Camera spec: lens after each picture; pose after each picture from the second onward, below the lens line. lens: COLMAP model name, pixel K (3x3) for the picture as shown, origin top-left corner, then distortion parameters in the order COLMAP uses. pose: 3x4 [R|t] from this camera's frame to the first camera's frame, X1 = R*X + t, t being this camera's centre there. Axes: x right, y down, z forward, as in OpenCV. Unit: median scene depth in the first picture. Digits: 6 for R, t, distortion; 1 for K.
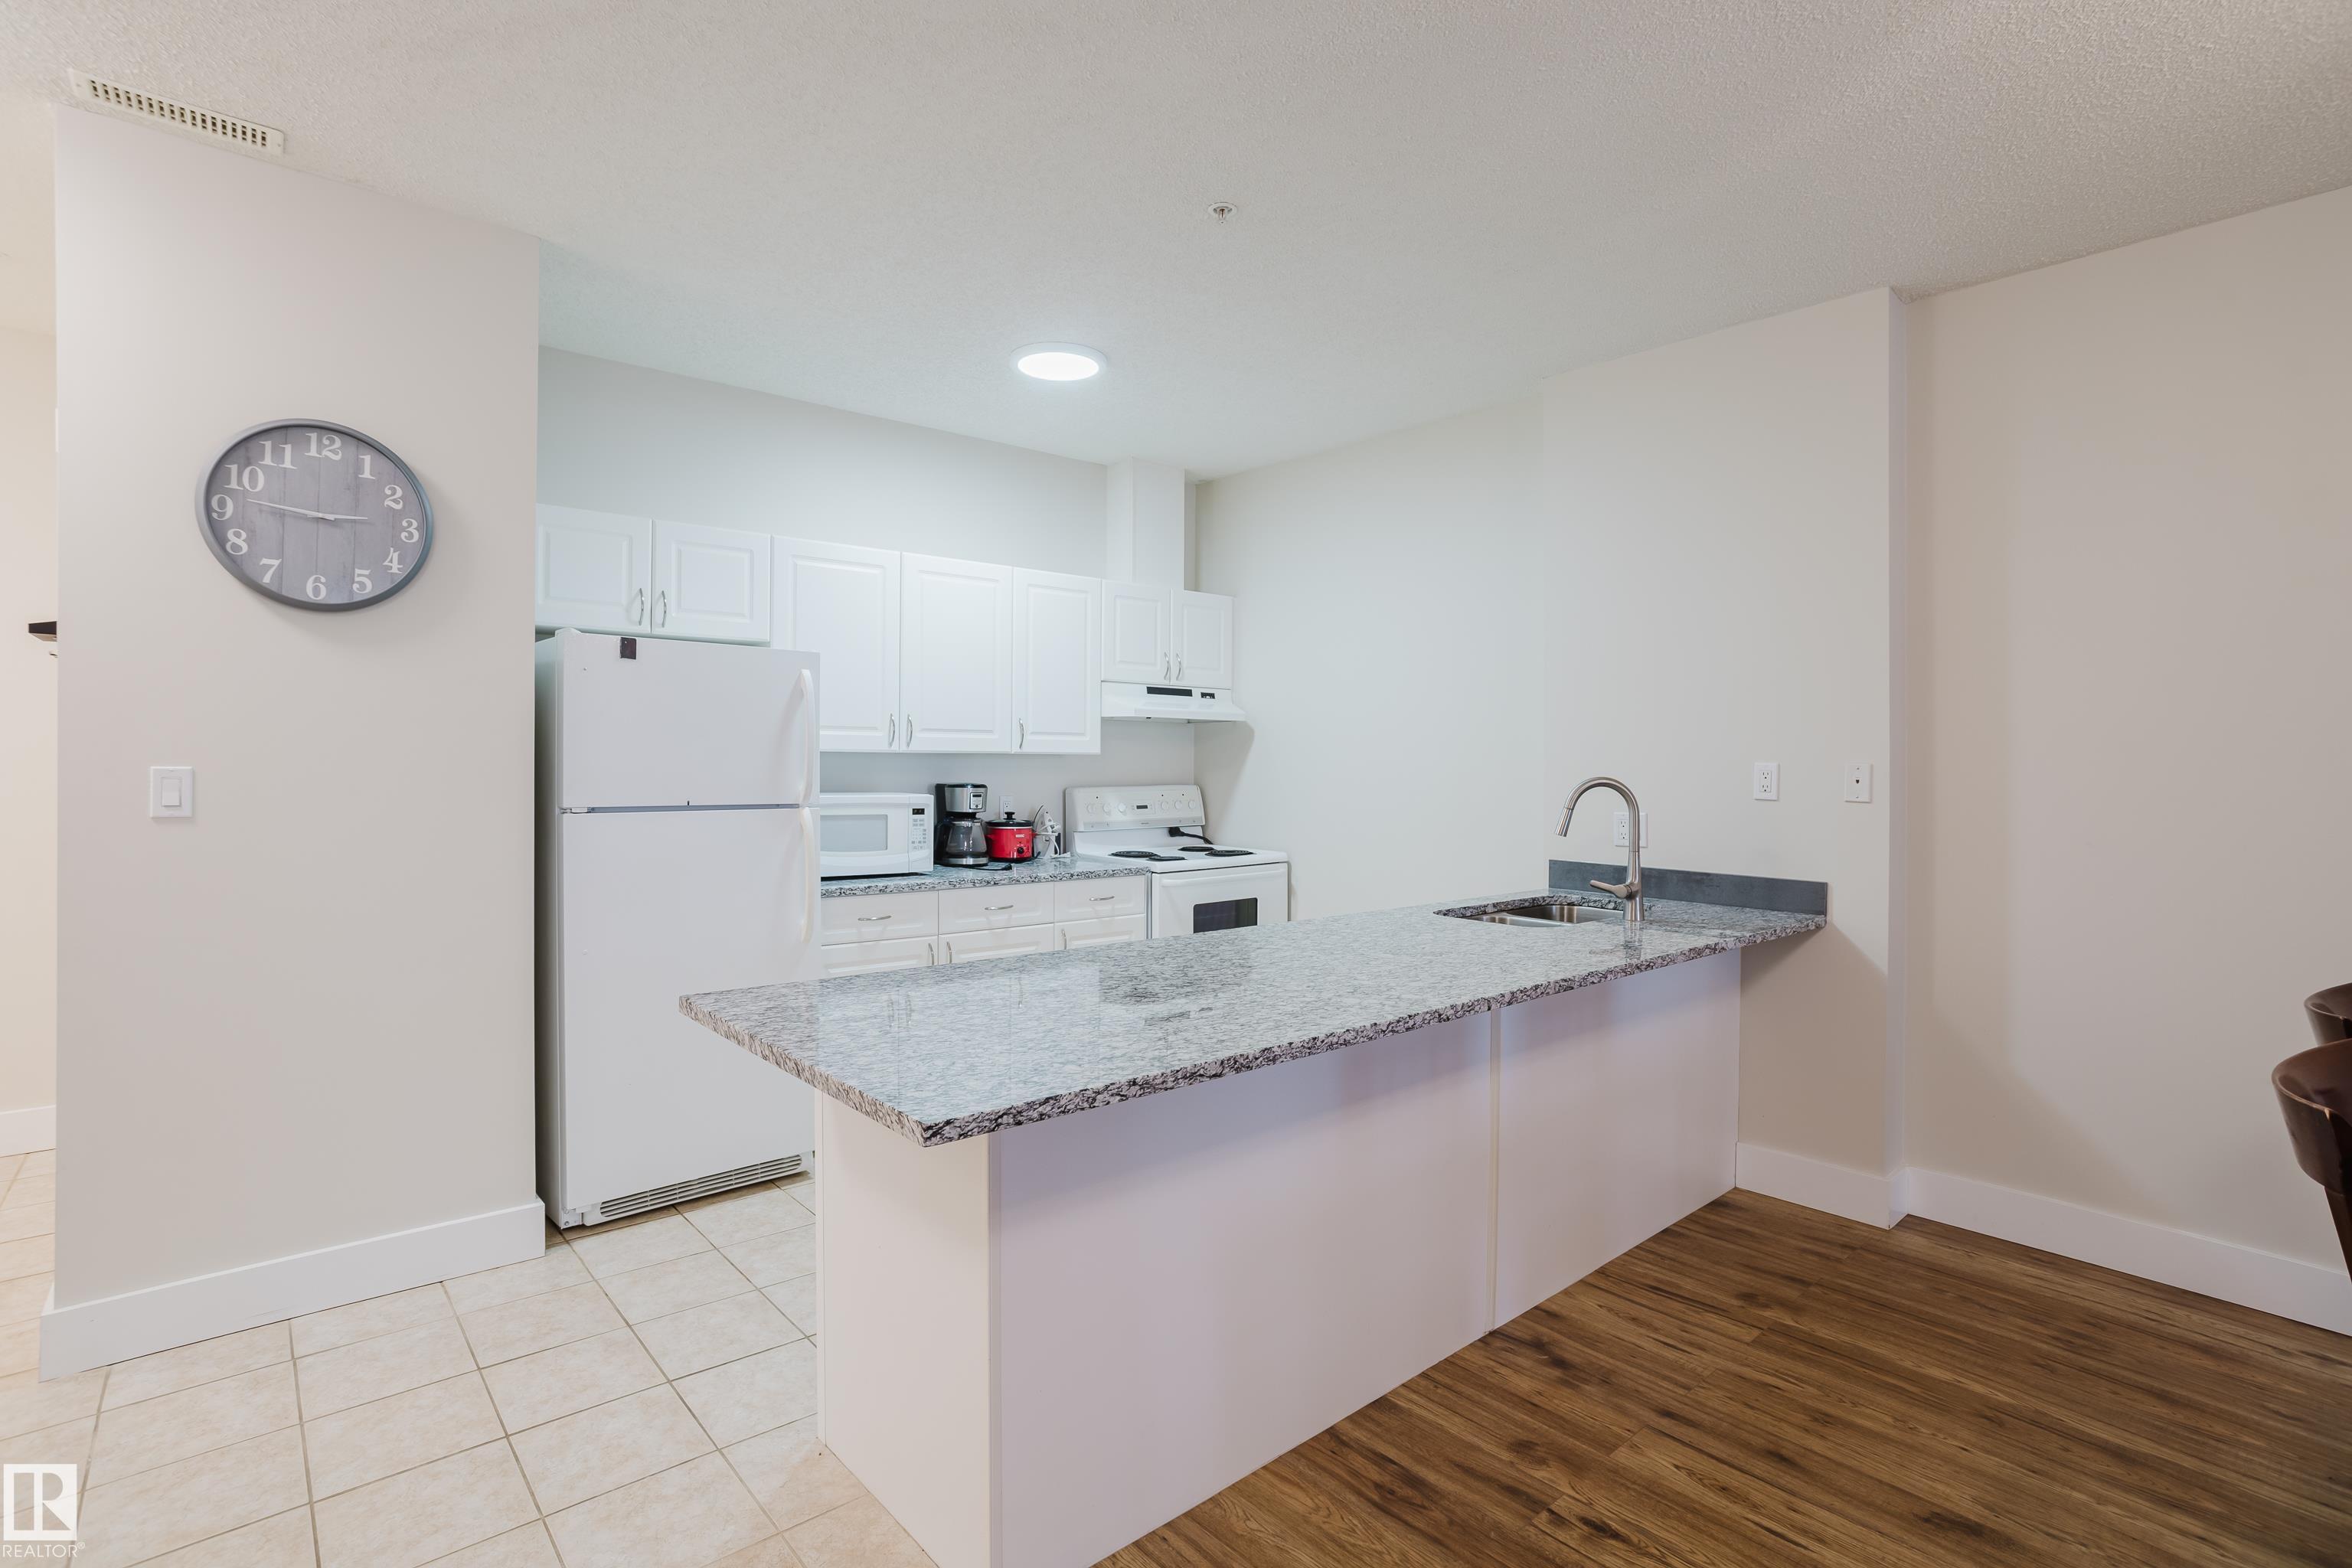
lens RADIAL K [[1140.7, 0, 1180.8], [0, 1140.7, 760.3], [0, 0, 1]] dist [-0.039998, 0.024992]
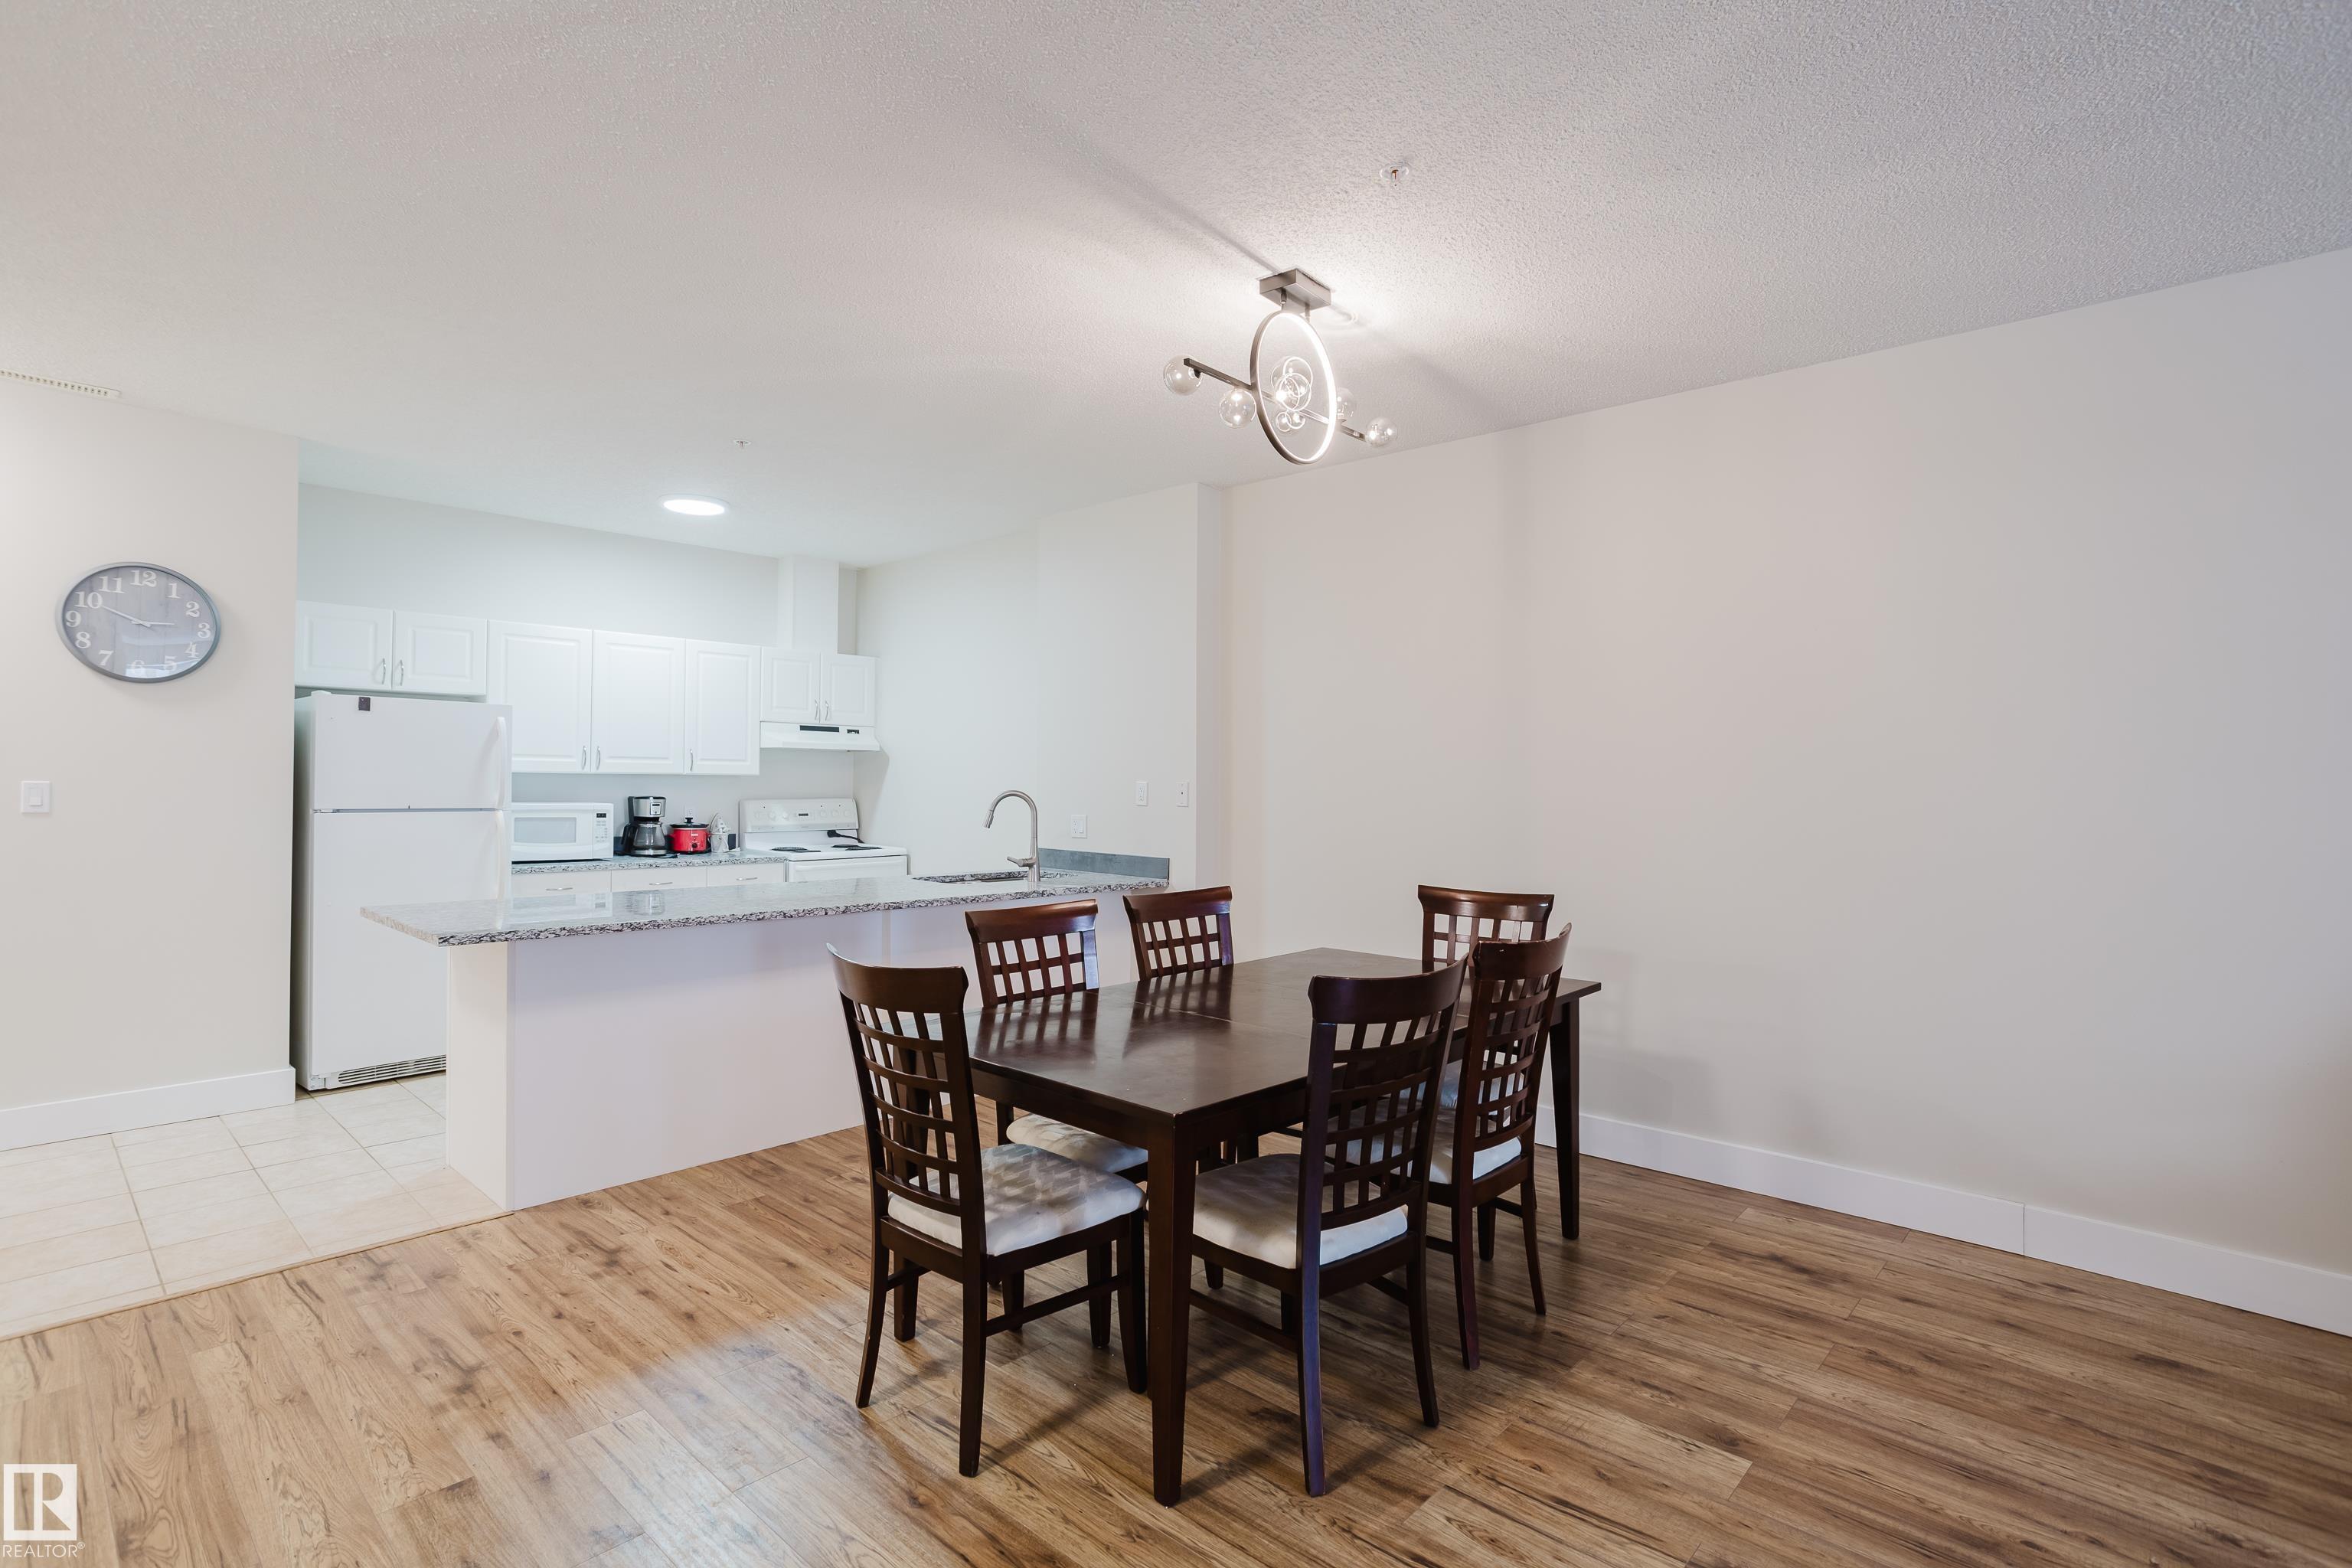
lens RADIAL K [[1140.7, 0, 1182.6], [0, 1140.7, 766.2], [0, 0, 1]] dist [-0.039998, 0.024992]
pose [[0.994040, 0.003752, 0.108953, 0.383903], [-0.002325, 0.999910, -0.013223, 0.001189], [-0.108993, 0.012891, 0.993959, -0.537743]]
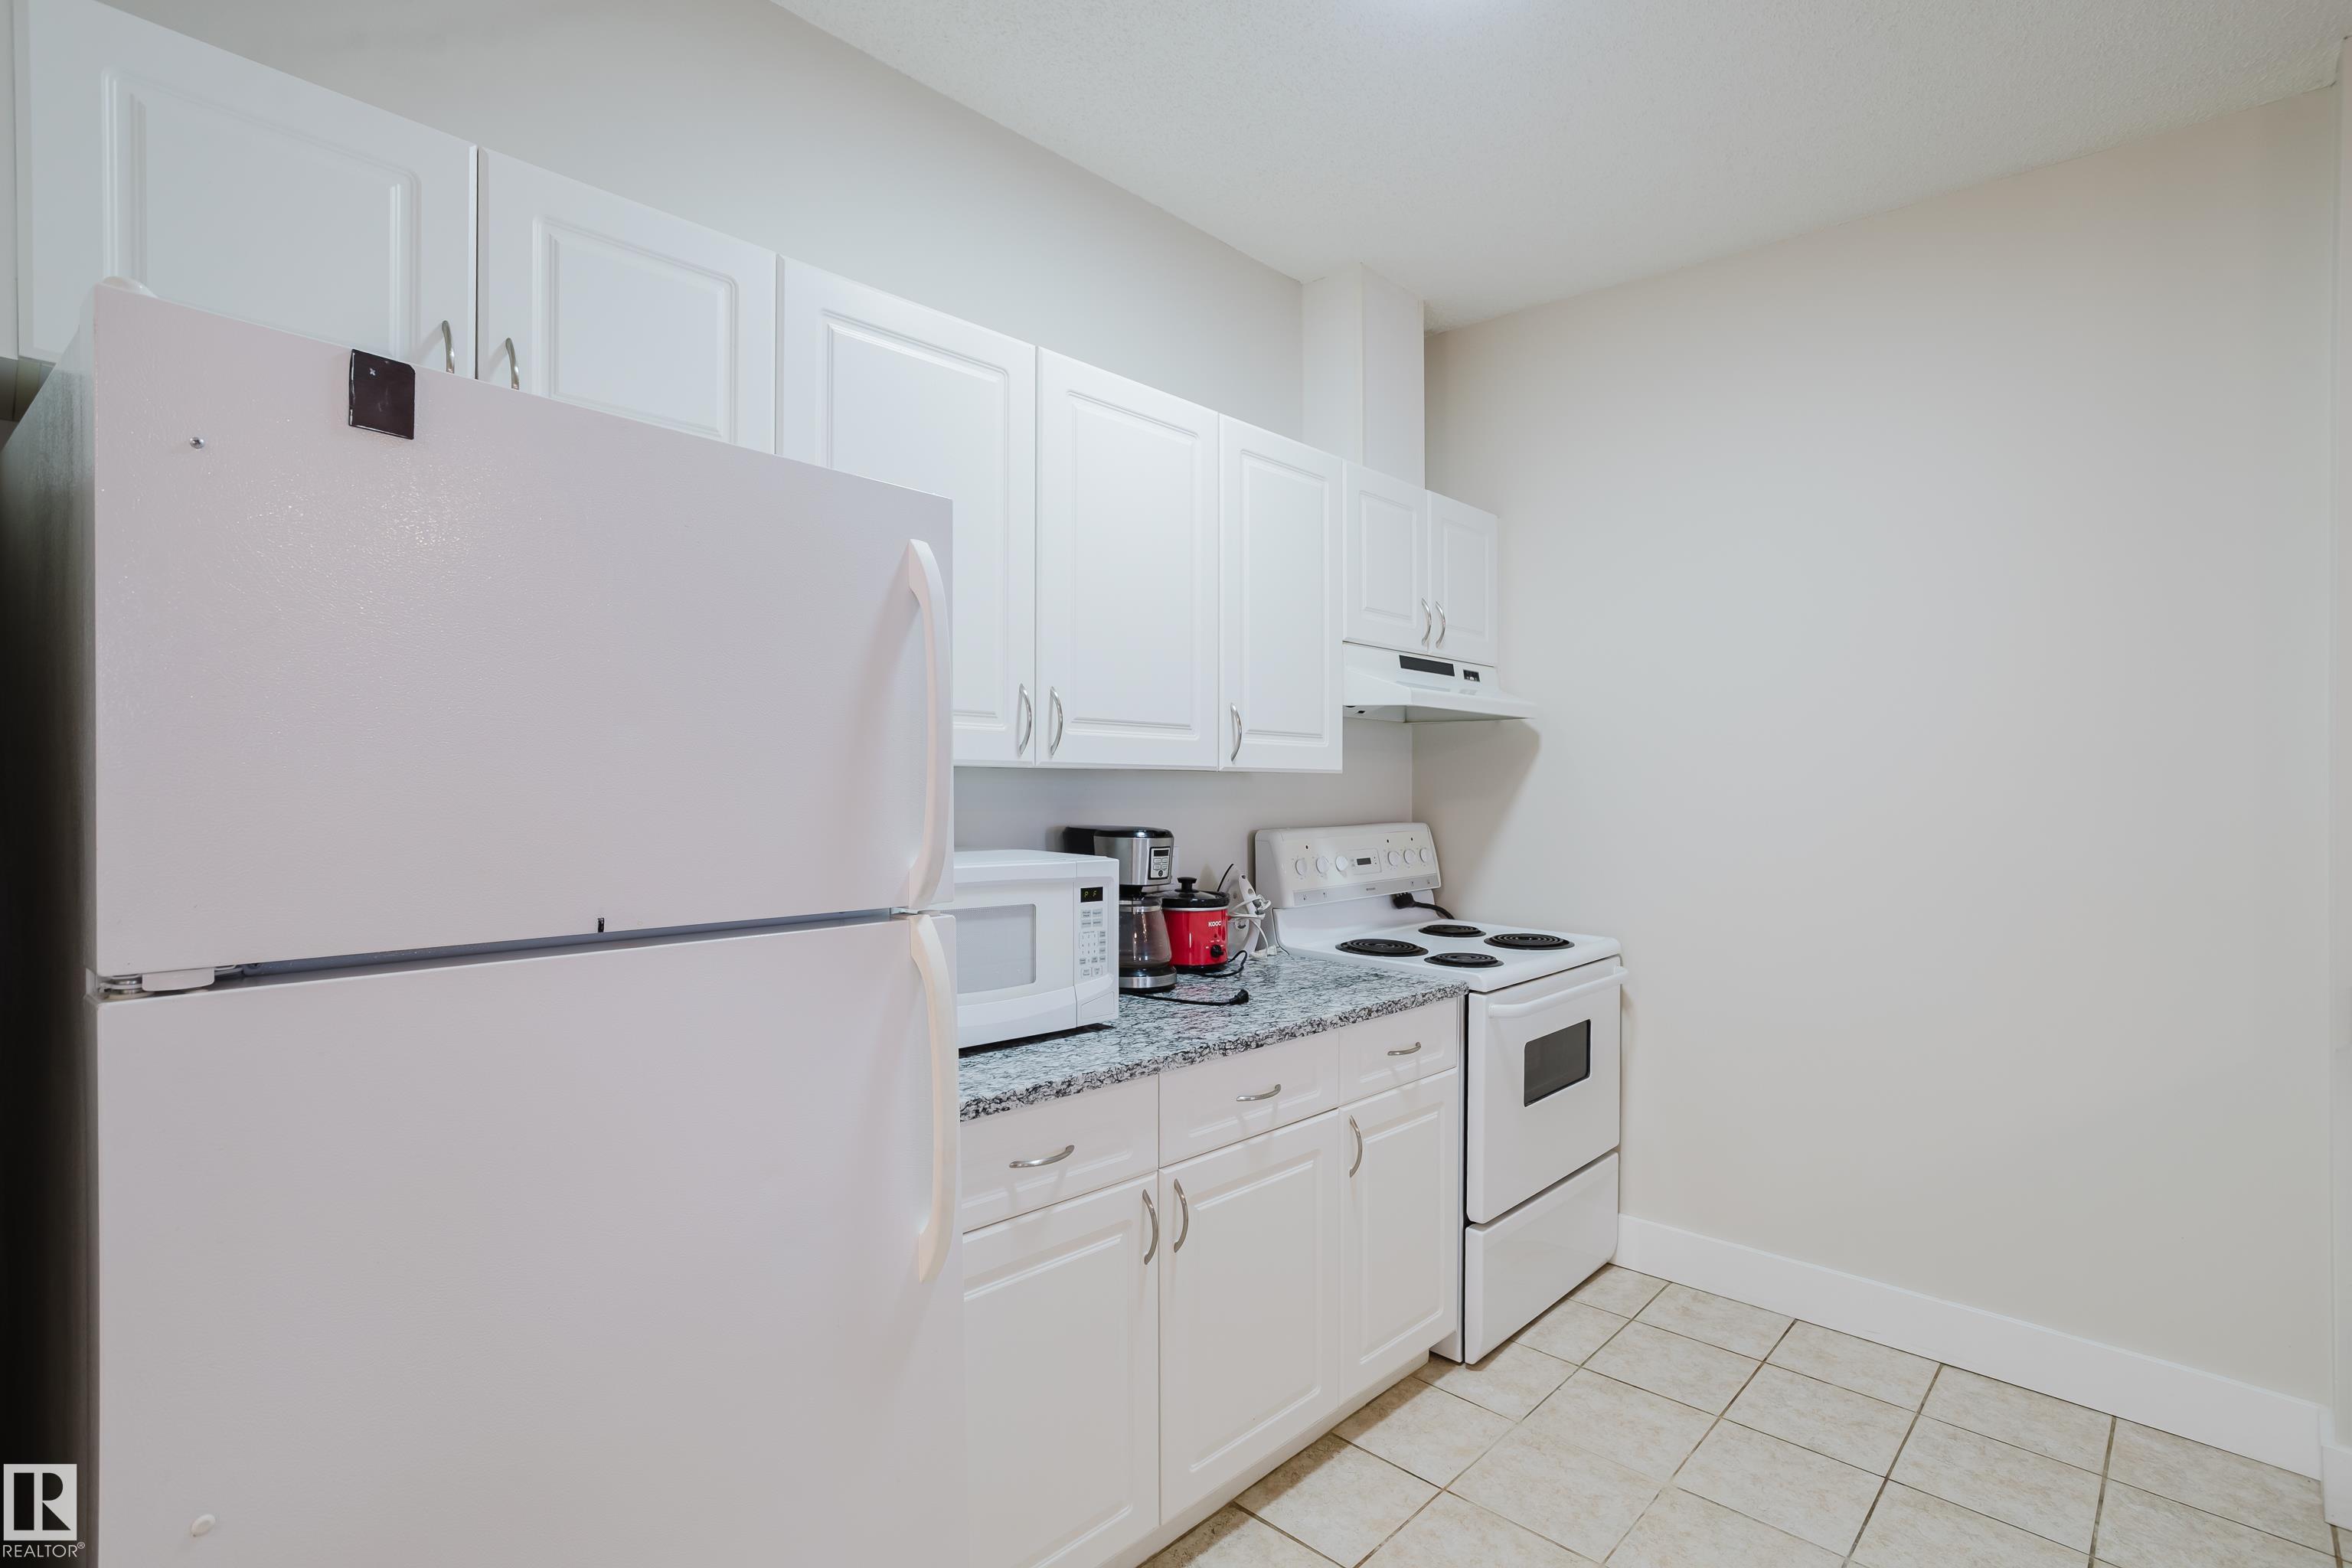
lens RADIAL K [[1140.7, 0, 1175.0], [0, 1140.7, 790.5], [0, 0, 1]] dist [-0.039998, 0.024992]
pose [[0.994614, -0.003640, 0.103588, -0.284708], [0.002937, 0.999972, 0.006931, -0.000921], [-0.103611, -0.006589, 0.994596, 0.620907]]
